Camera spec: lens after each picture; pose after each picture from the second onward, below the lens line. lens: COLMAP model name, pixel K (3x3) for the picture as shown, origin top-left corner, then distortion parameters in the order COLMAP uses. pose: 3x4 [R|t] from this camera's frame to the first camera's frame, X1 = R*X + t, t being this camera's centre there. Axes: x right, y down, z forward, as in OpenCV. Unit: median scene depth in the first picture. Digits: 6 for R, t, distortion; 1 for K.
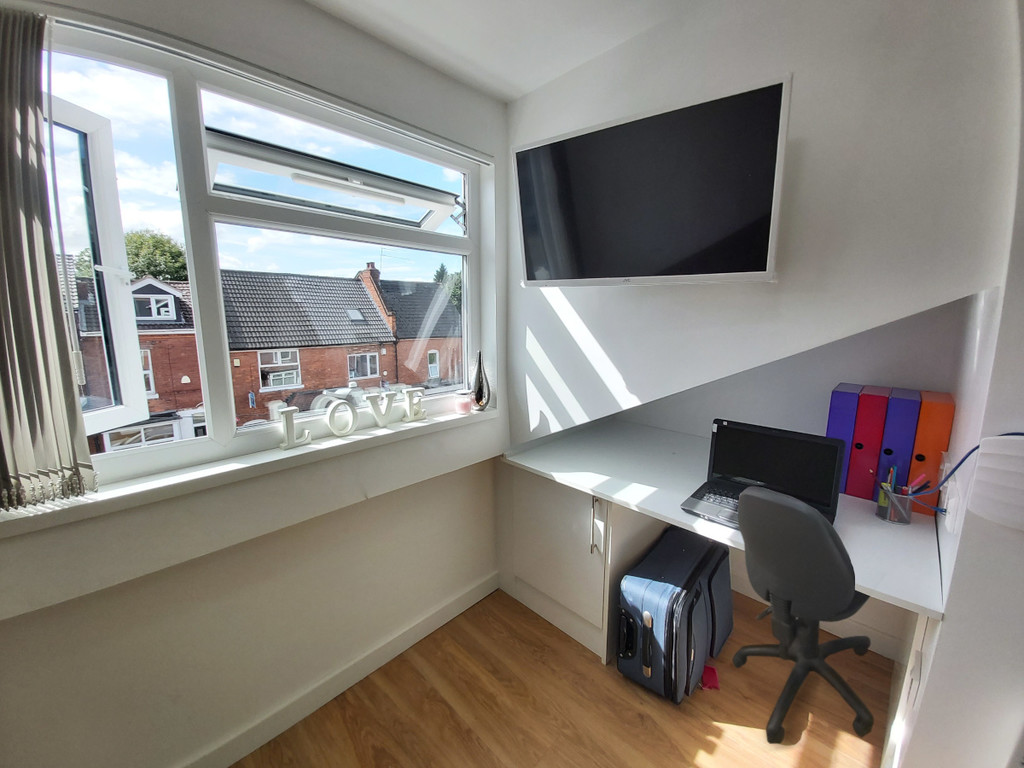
lens RADIAL K [[401.2, 0, 513.5], [0, 401.2, 377.0], [0, 0, 1]] dist [0.021600, -0.017729]
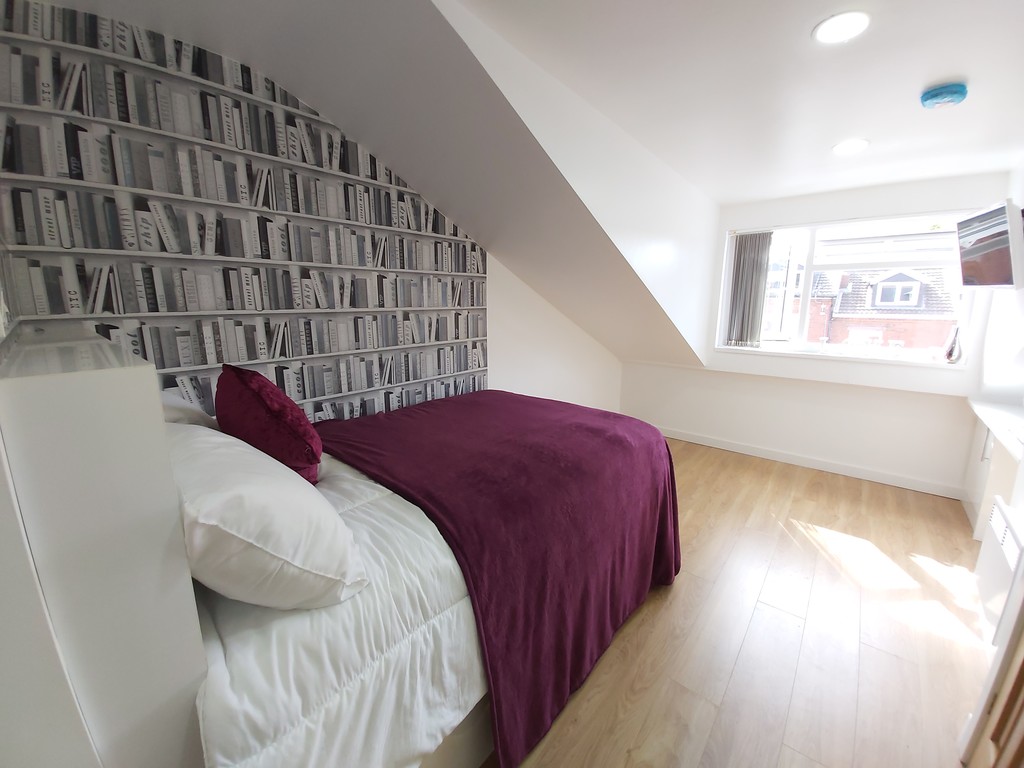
lens RADIAL K [[401.2, 0, 513.5], [0, 401.2, 377.0], [0, 0, 1]] dist [0.021600, -0.017729]
pose [[0.067659, 0.191933, -0.979073, 1.516776], [-0.155926, 0.971298, 0.179633, 0.129862], [0.985449, 0.140509, 0.095645, -0.964544]]
